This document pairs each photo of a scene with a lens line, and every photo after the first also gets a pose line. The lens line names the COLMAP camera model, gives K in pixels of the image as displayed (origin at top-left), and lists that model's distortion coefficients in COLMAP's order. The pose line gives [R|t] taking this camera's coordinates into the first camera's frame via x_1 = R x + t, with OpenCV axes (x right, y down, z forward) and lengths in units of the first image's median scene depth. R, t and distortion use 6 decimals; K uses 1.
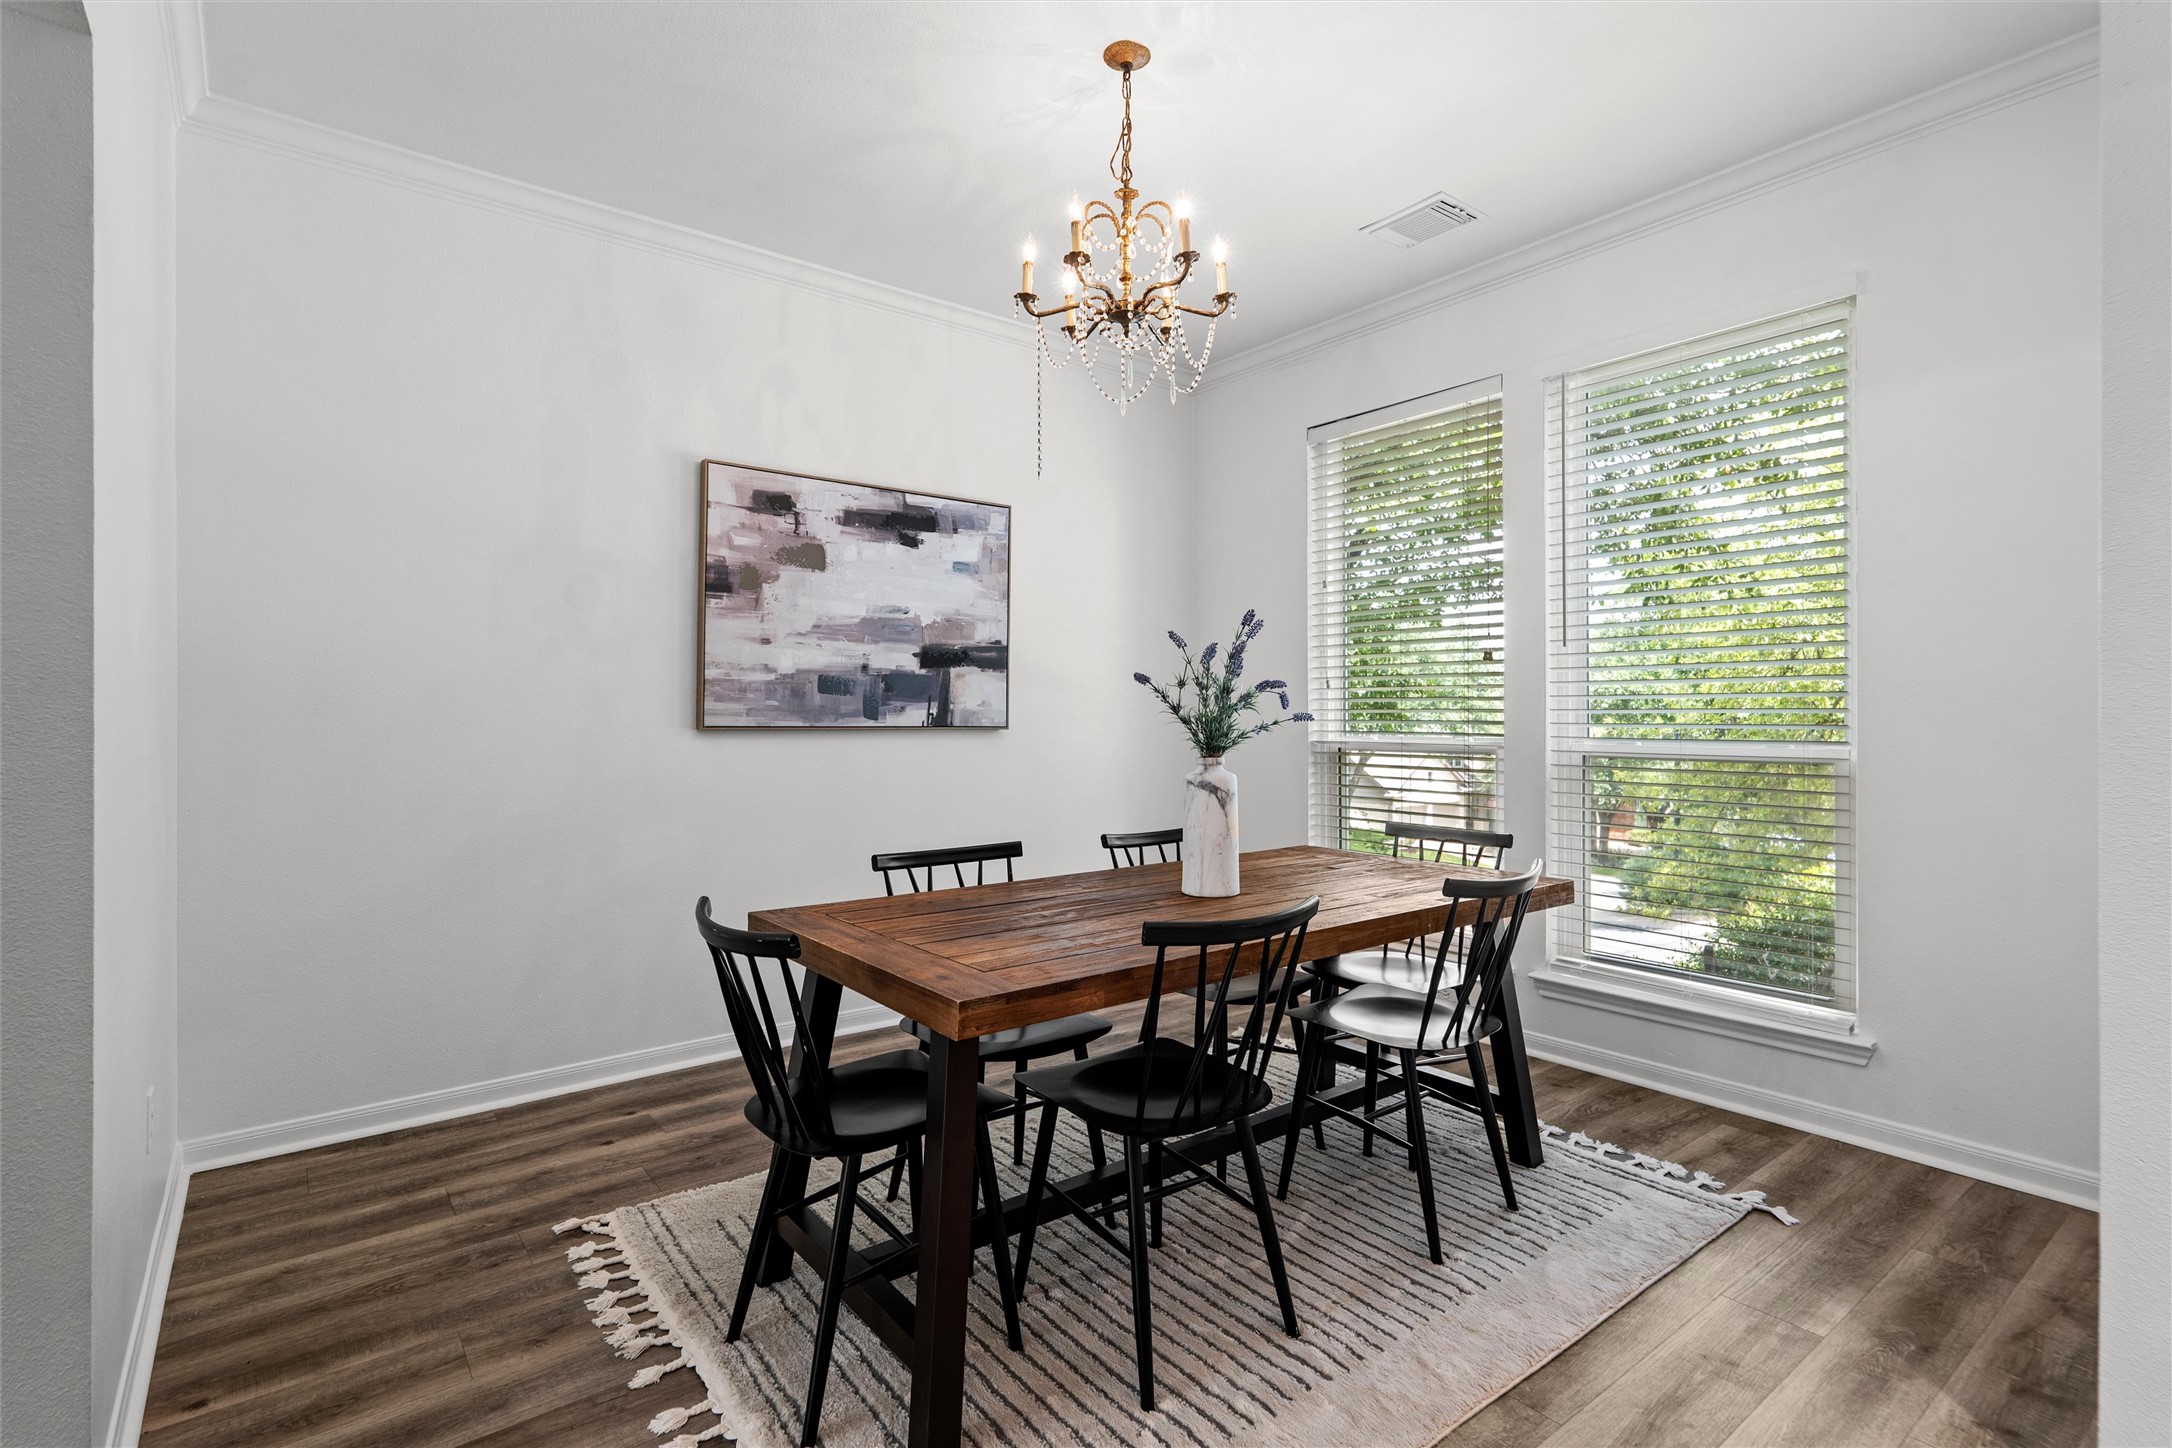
lens RADIAL K [[1031.7, 0, 1088.0], [0, 1031.7, 693.9], [0, 0, 1]] dist [0.010826, 0.005656]
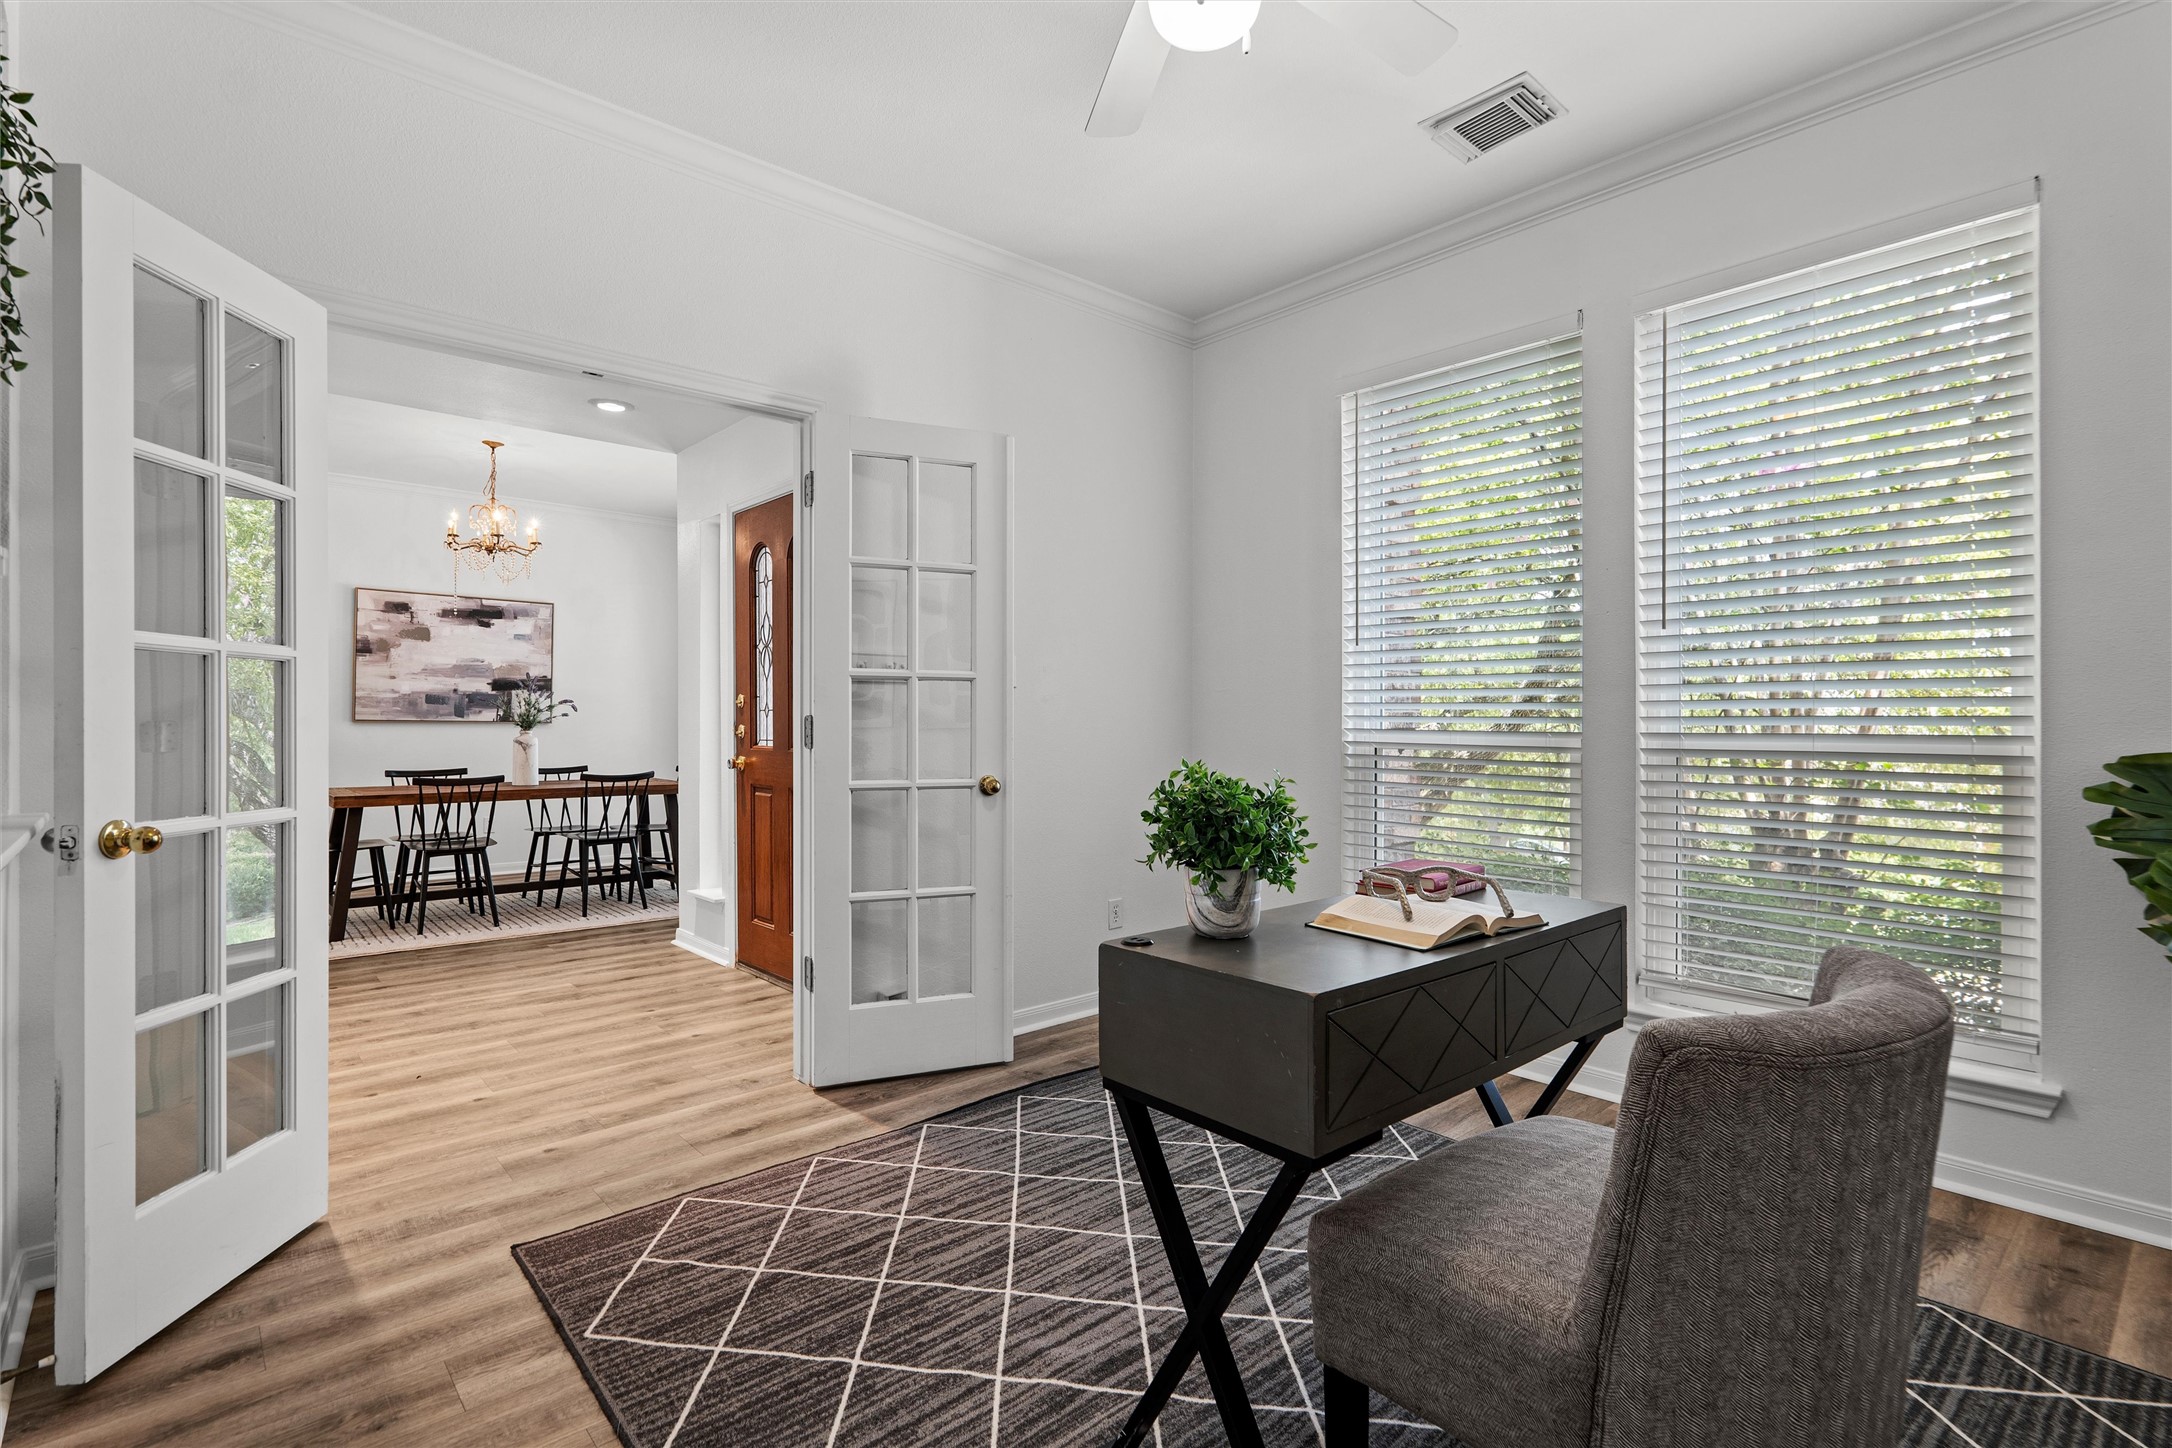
lens RADIAL K [[1031.7, 0, 1085.2], [0, 1031.7, 706.8], [0, 0, 1]] dist [0.010826, 0.005656]
pose [[0.998236, 0.004756, 0.059175, 1.197863], [-0.004929, 0.999984, 0.002768, -0.009160], [-0.059160, -0.003055, 0.998244, -1.423277]]
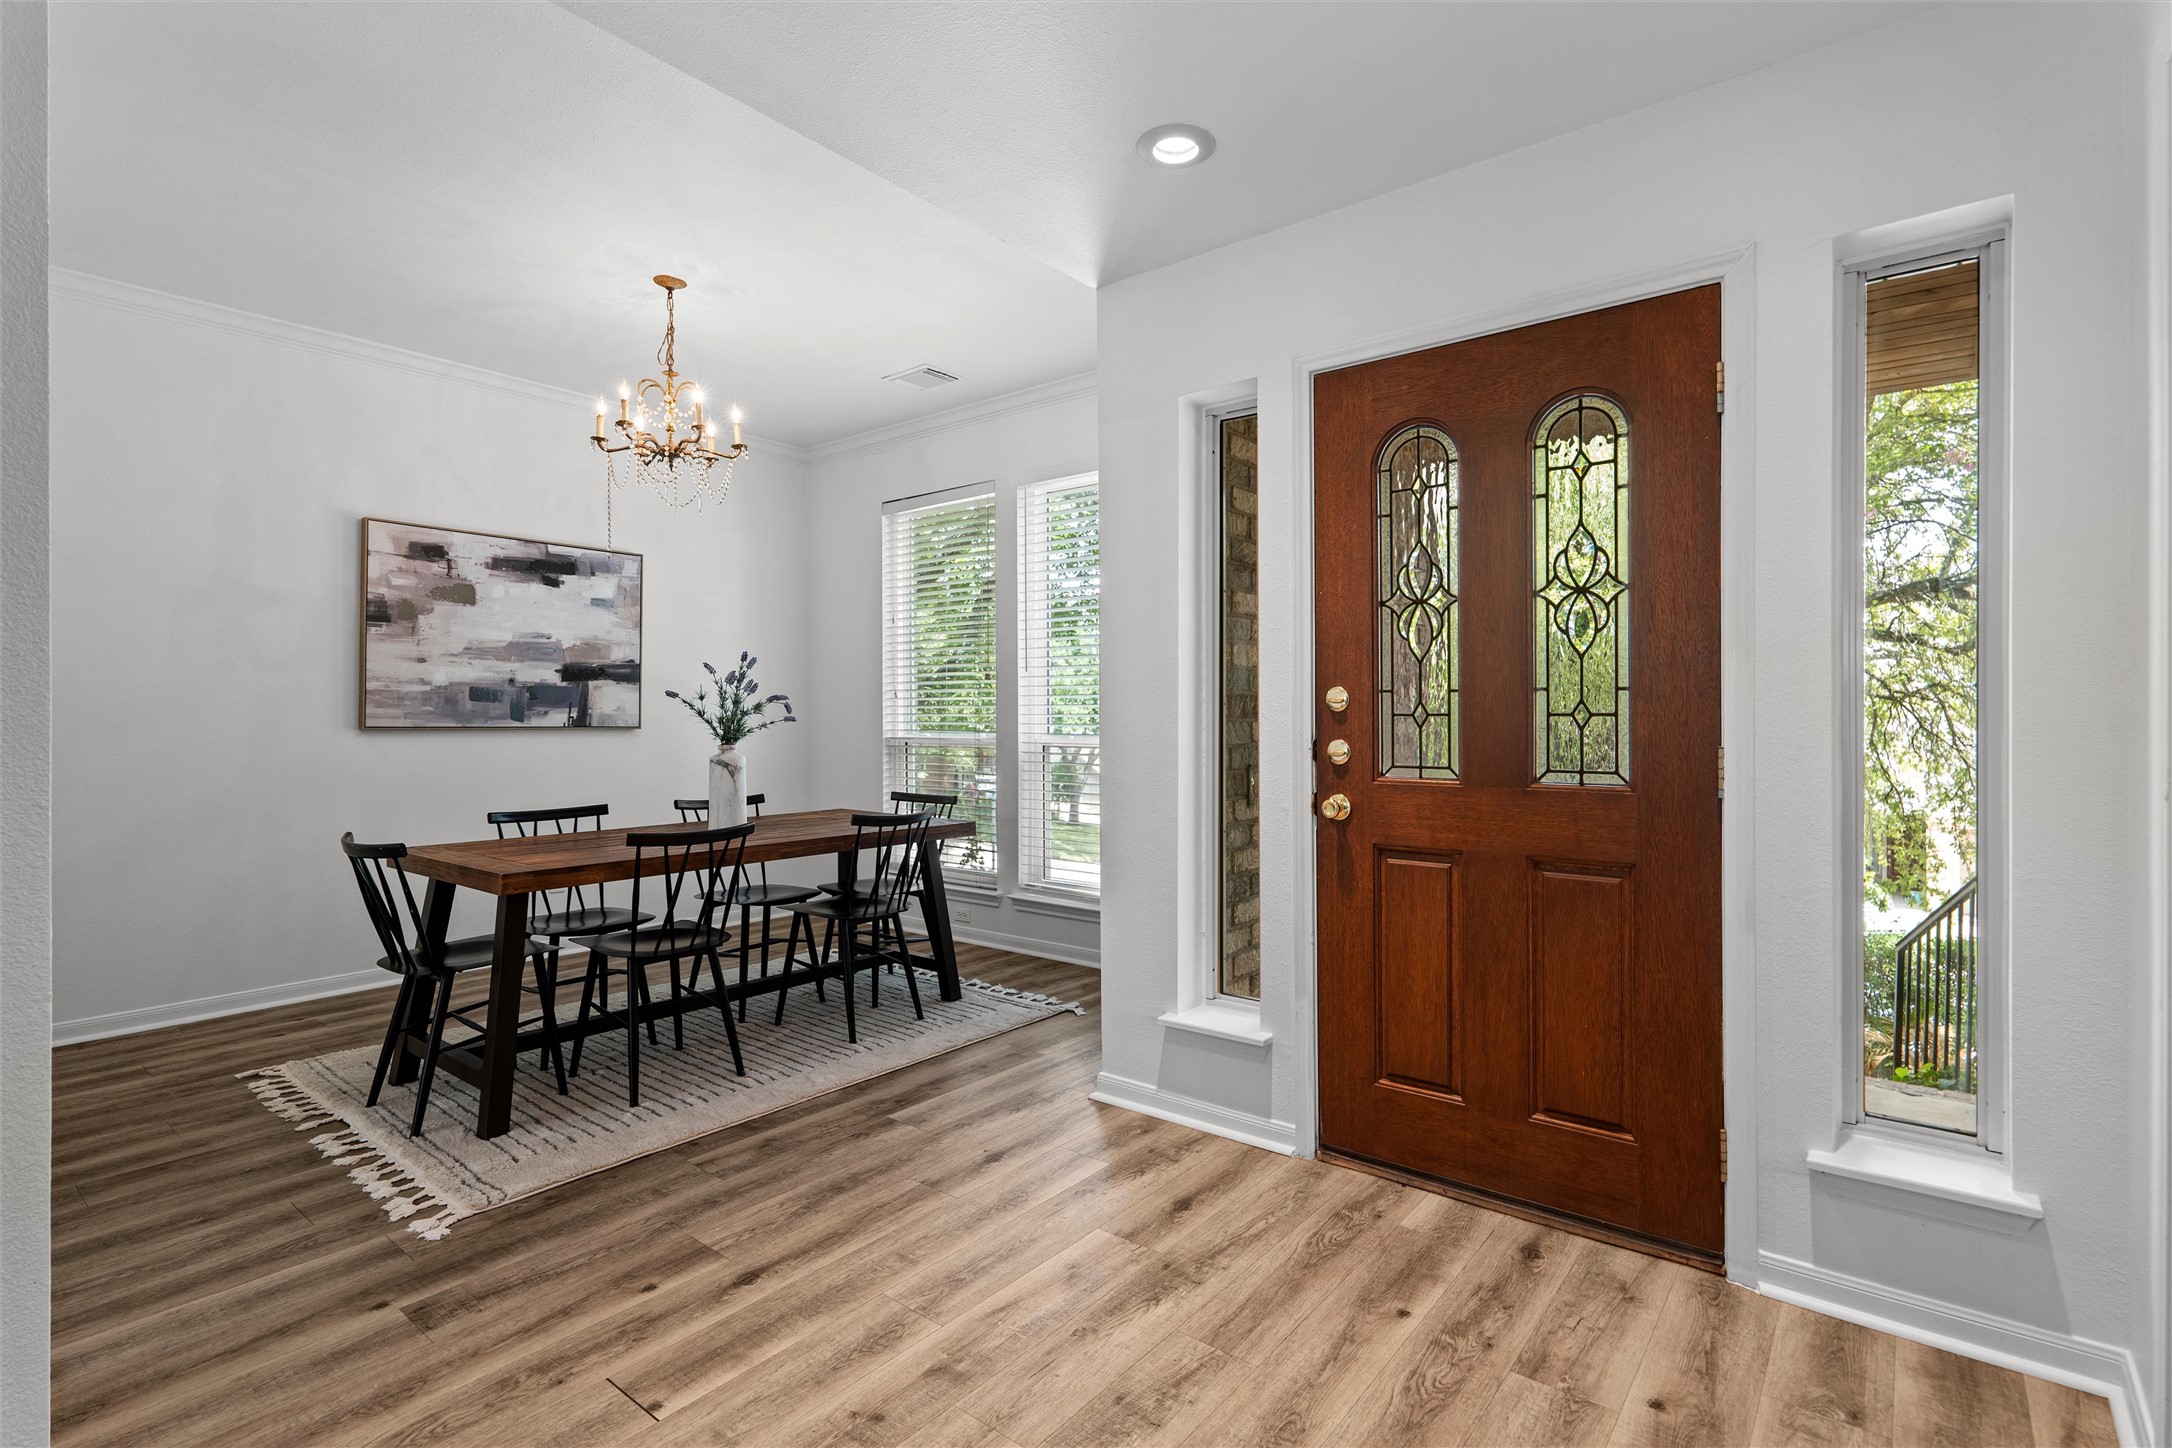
lens RADIAL K [[1031.7, 0, 1083.2], [0, 1031.7, 715.4], [0, 0, 1]] dist [0.010826, 0.005656]
pose [[0.975491, 0.000386, 0.220039, 0.272803], [-0.003940, 0.999869, 0.015714, -0.008135], [-0.220004, -0.016196, 0.975364, -0.577797]]
